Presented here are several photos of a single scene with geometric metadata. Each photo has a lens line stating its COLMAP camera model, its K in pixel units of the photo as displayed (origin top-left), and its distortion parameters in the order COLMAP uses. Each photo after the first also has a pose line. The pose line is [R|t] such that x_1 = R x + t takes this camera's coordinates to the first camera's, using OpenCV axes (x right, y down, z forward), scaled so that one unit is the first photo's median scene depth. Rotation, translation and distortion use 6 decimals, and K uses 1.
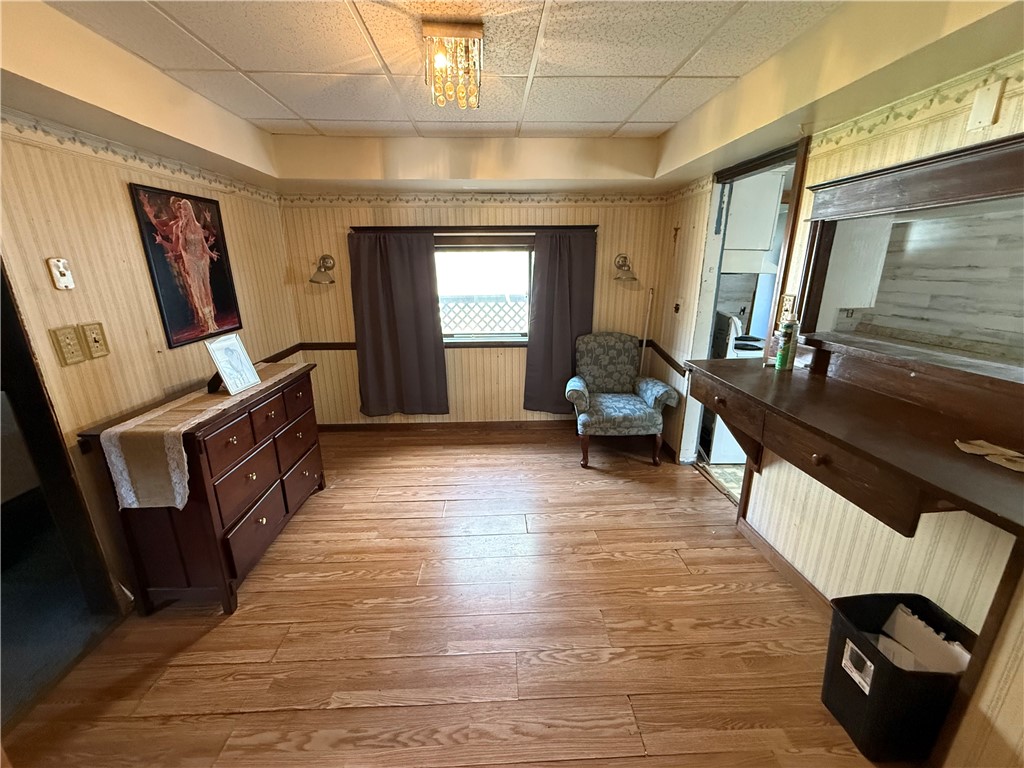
lens RADIAL K [[409.1, 0, 507.7], [0, 409.1, 383.6], [0, 0, 1]] dist [0.000846, -0.000062]
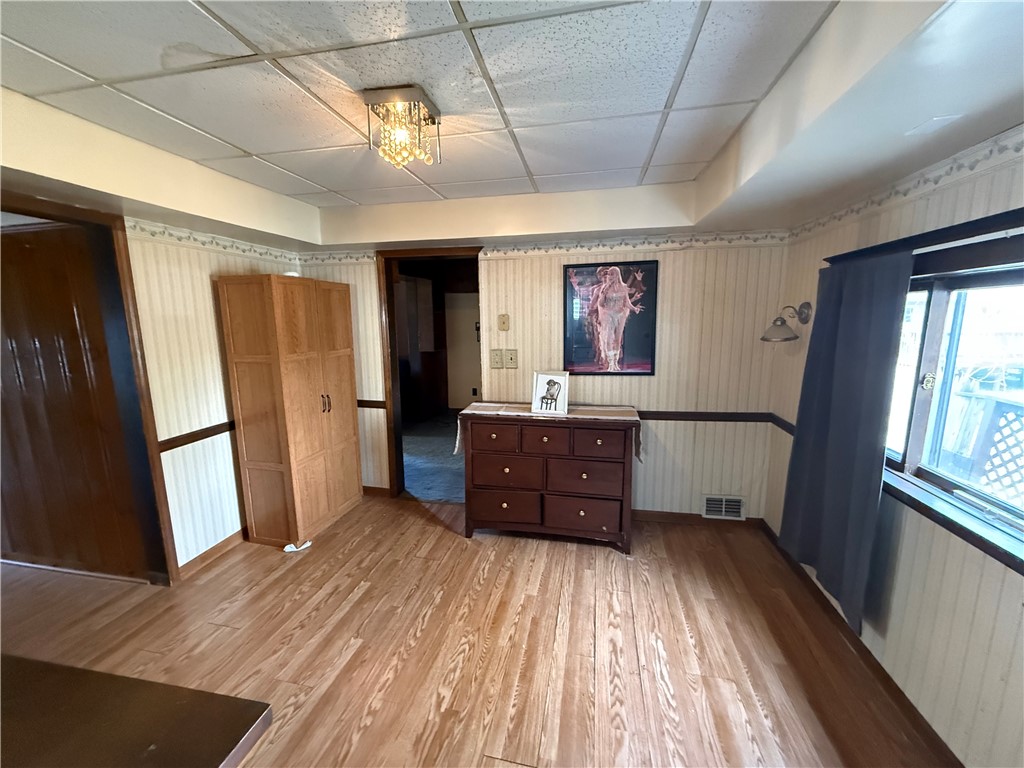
lens RADIAL K [[409.1, 0, 507.7], [0, 409.1, 383.6], [0, 0, 1]] dist [0.000846, -0.000062]
pose [[-0.243275, 0.165721, -0.955695, 0.489134], [-0.260185, 0.938037, 0.228889, -0.276562], [0.934409, 0.304341, -0.185083, 0.910389]]
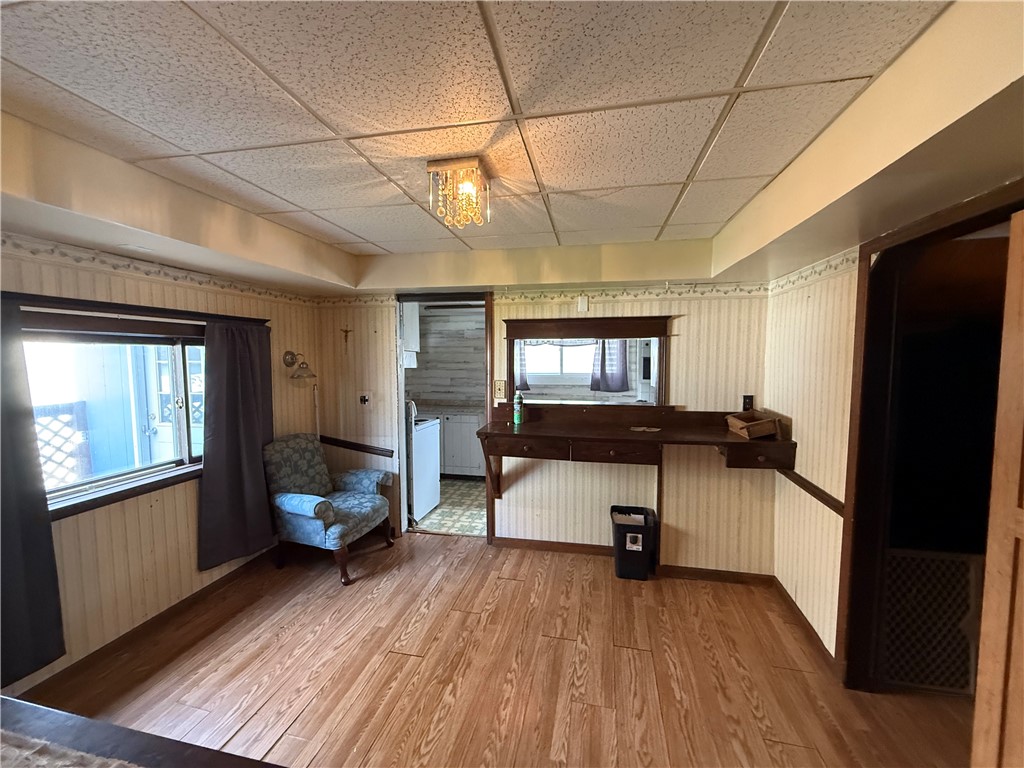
lens RADIAL K [[409.1, 0, 507.7], [0, 409.1, 383.6], [0, 0, 1]] dist [0.000846, -0.000062]
pose [[0.256663, -0.058664, 0.964719, -0.673111], [0.266192, 0.963843, -0.012209, -0.134384], [-0.929121, 0.259934, 0.262998, 0.413311]]
